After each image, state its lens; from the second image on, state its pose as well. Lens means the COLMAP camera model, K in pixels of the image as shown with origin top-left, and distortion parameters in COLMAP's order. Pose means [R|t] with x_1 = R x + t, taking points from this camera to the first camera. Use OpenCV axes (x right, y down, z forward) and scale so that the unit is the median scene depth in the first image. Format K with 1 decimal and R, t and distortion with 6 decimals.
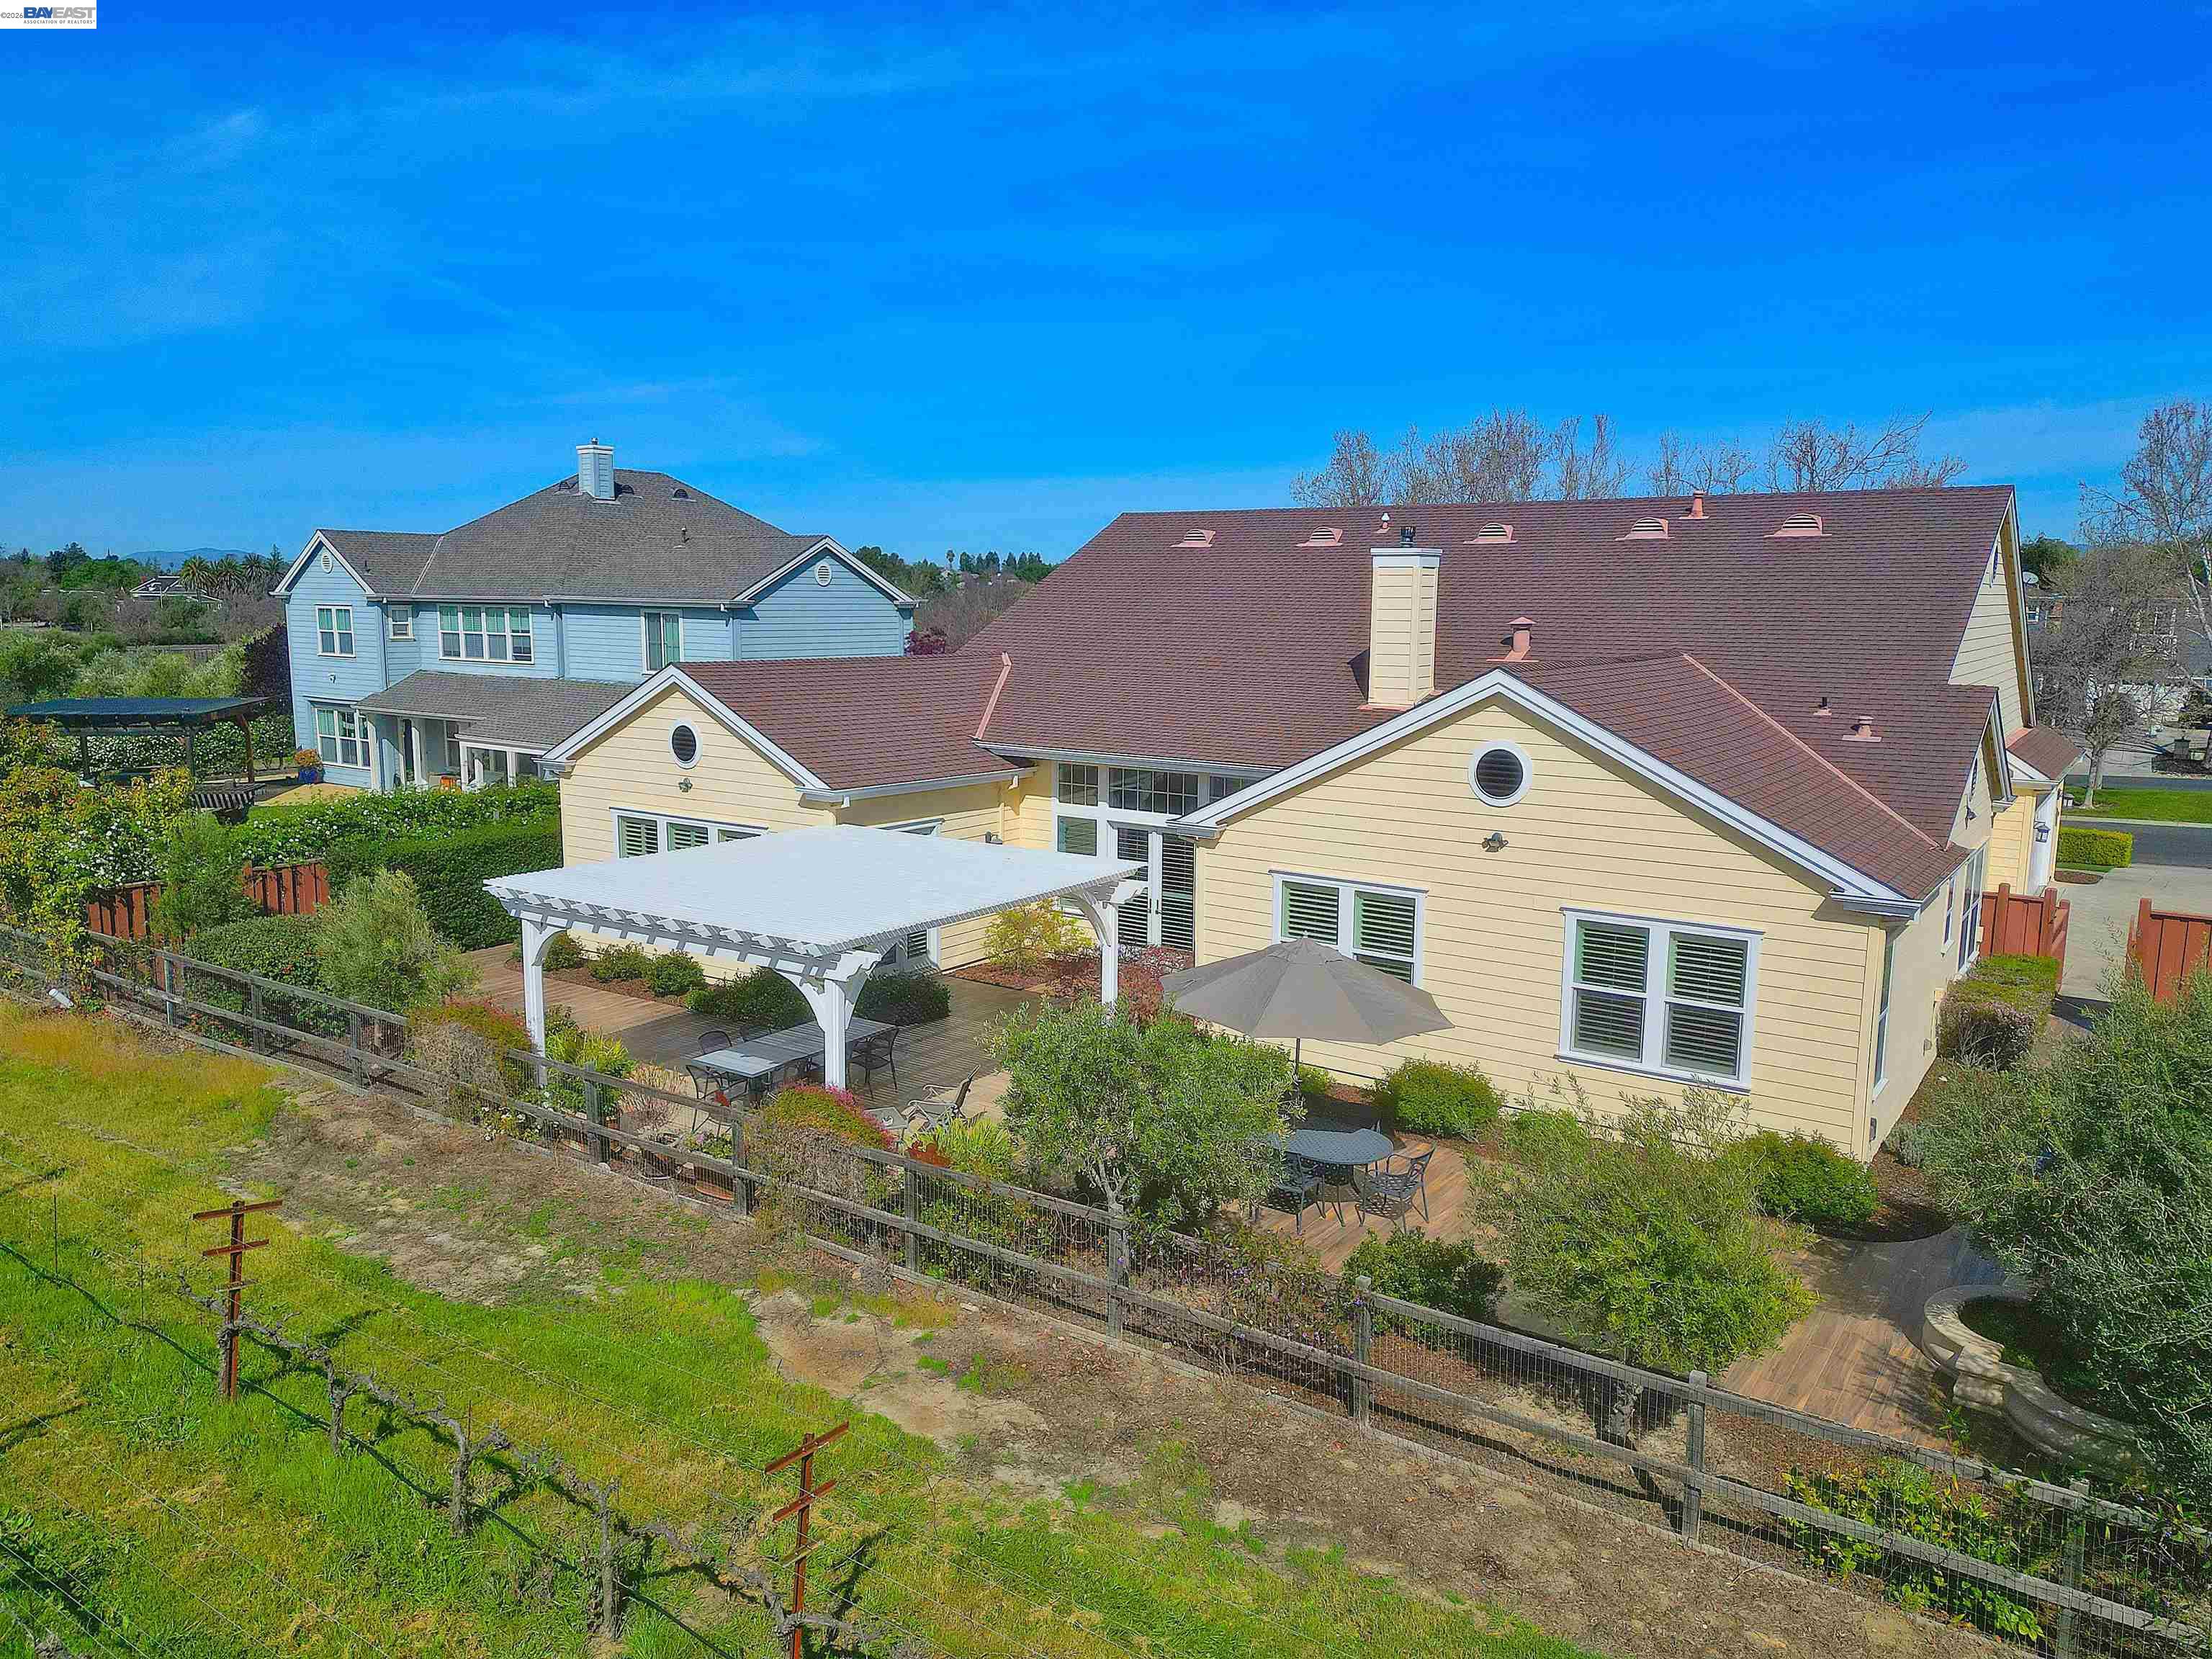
lens RADIAL K [[1551.8, 0, 1106.5], [0, 1551.8, 818.7], [0, 0, 1]] dist [0.054322, -0.036939]
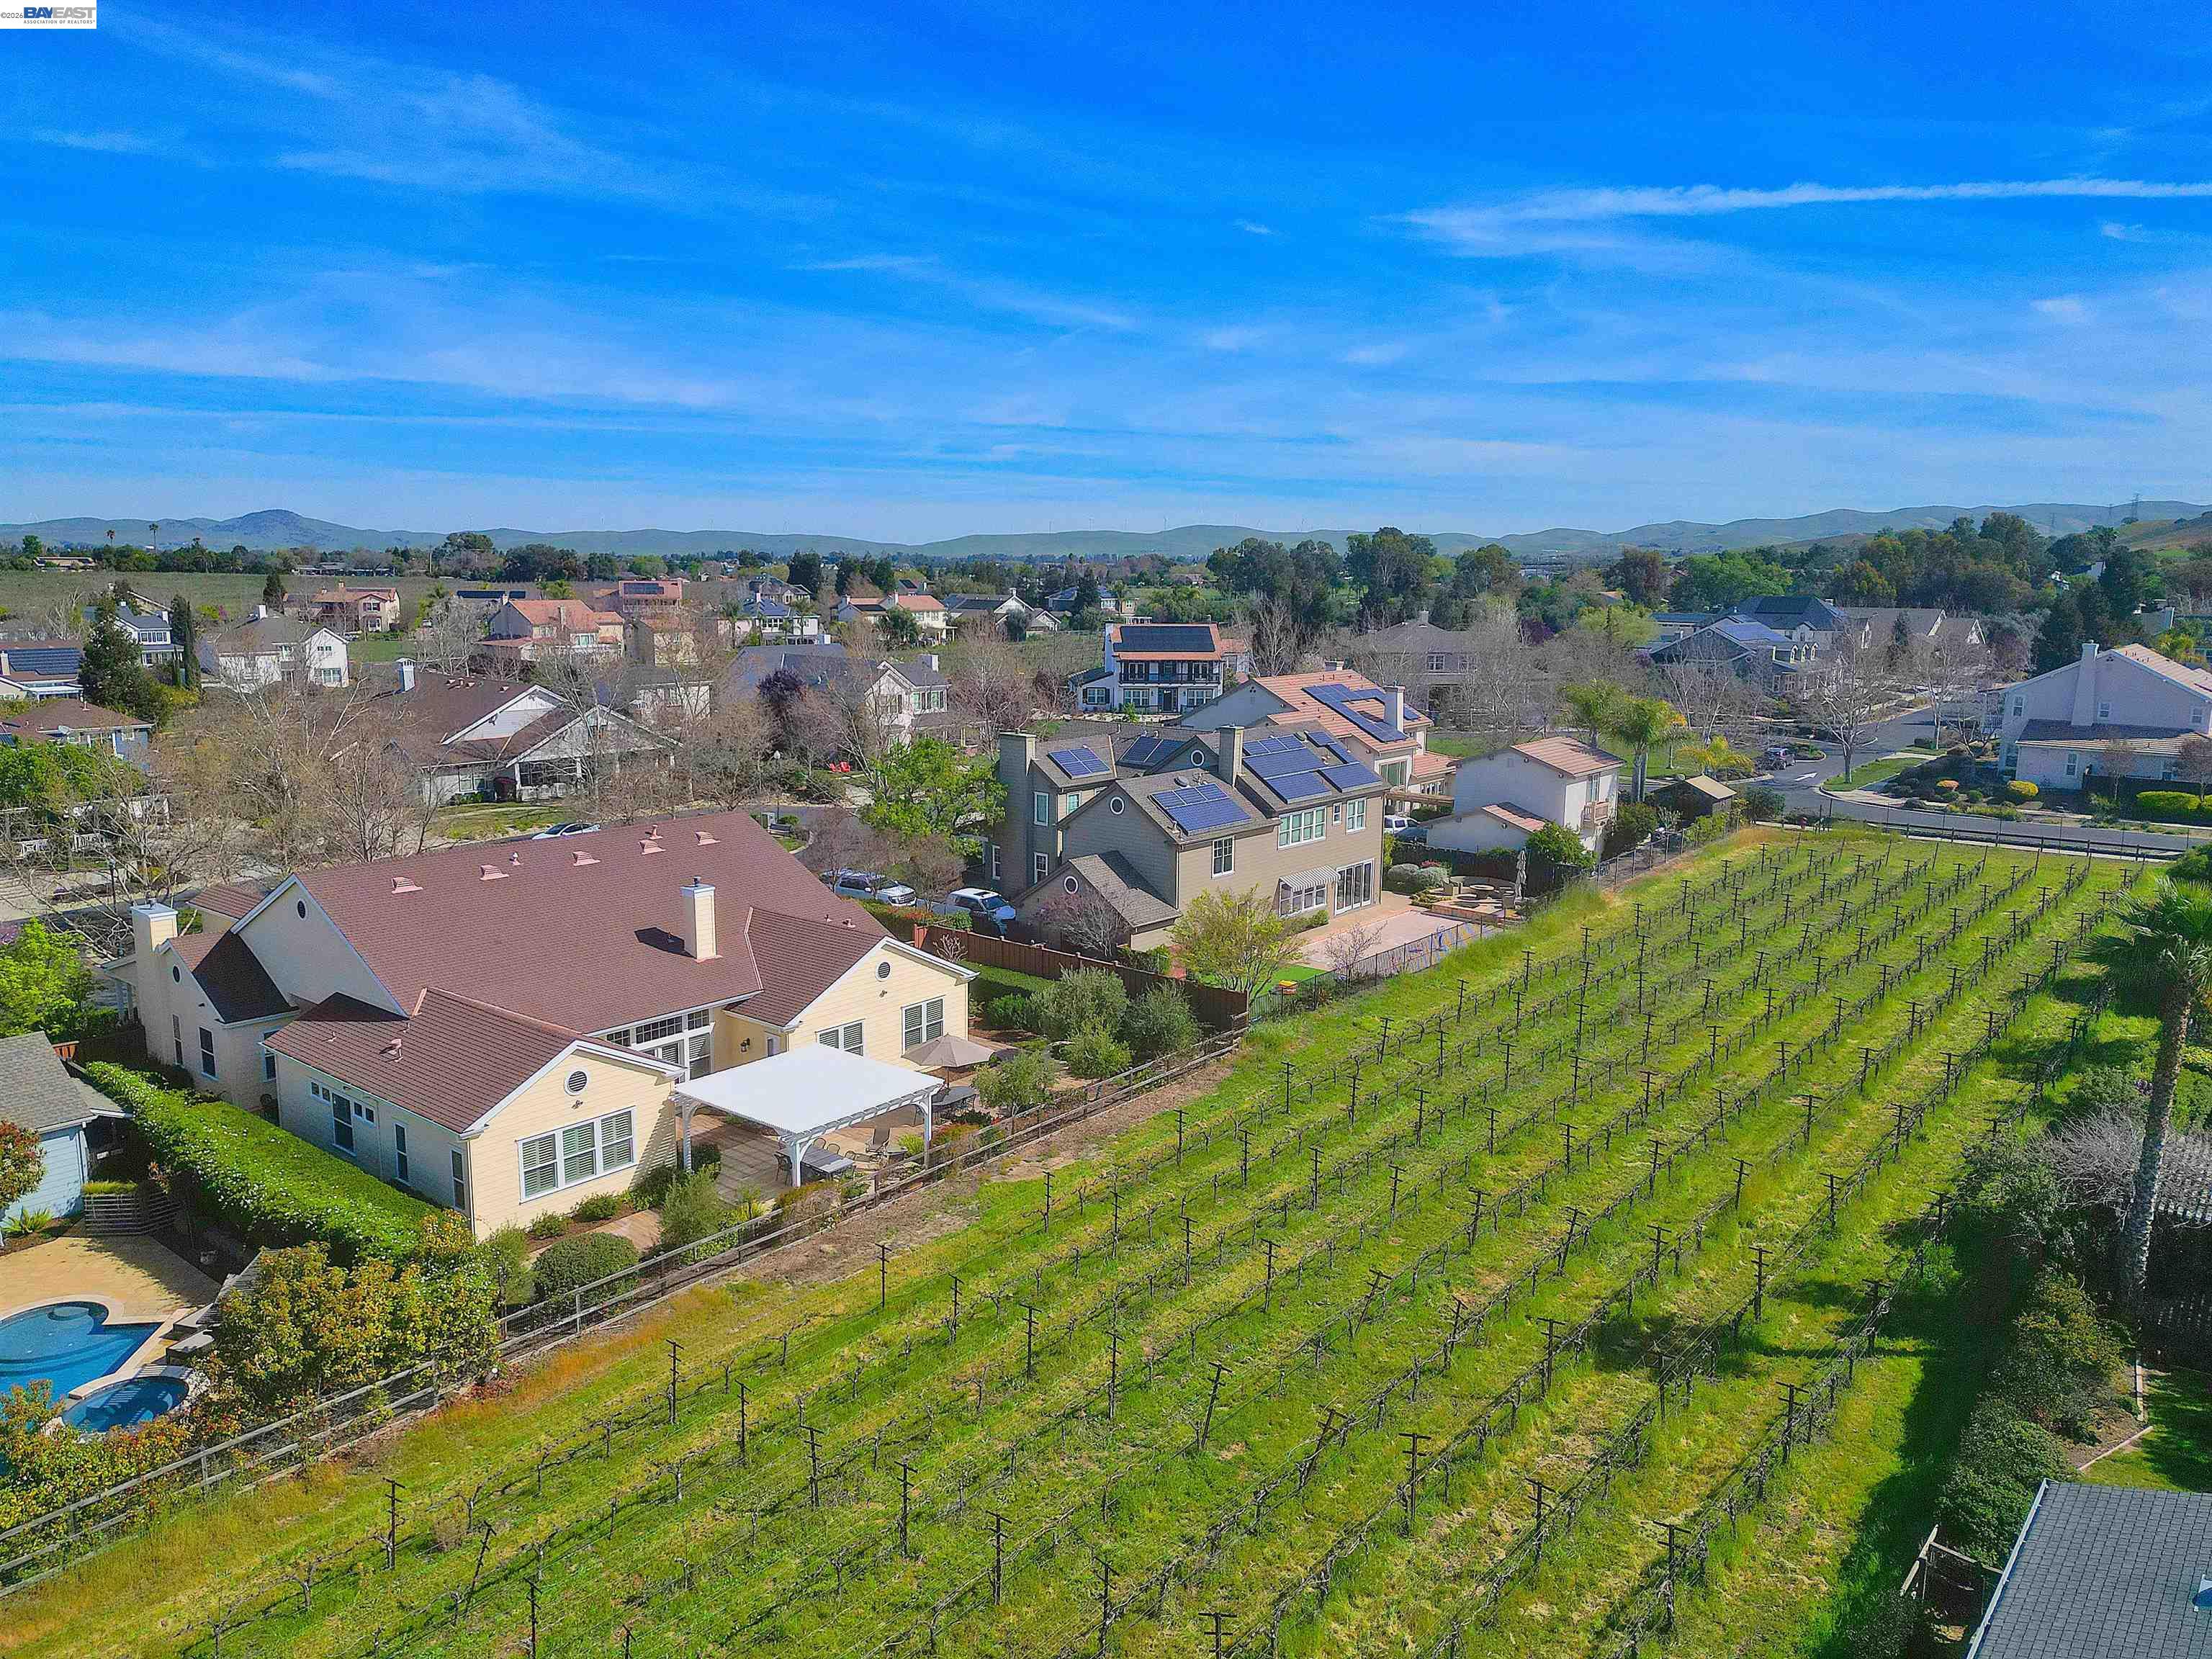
lens RADIAL K [[1551.8, 0, 1097.8], [0, 1551.8, 825.2], [0, 0, 1]] dist [0.054322, -0.036939]
pose [[0.084326, -0.171564, 0.981557, -2.359672], [0.138029, 0.977580, 0.159011, -0.657338], [-0.986832, 0.122075, 0.106116, 0.245512]]
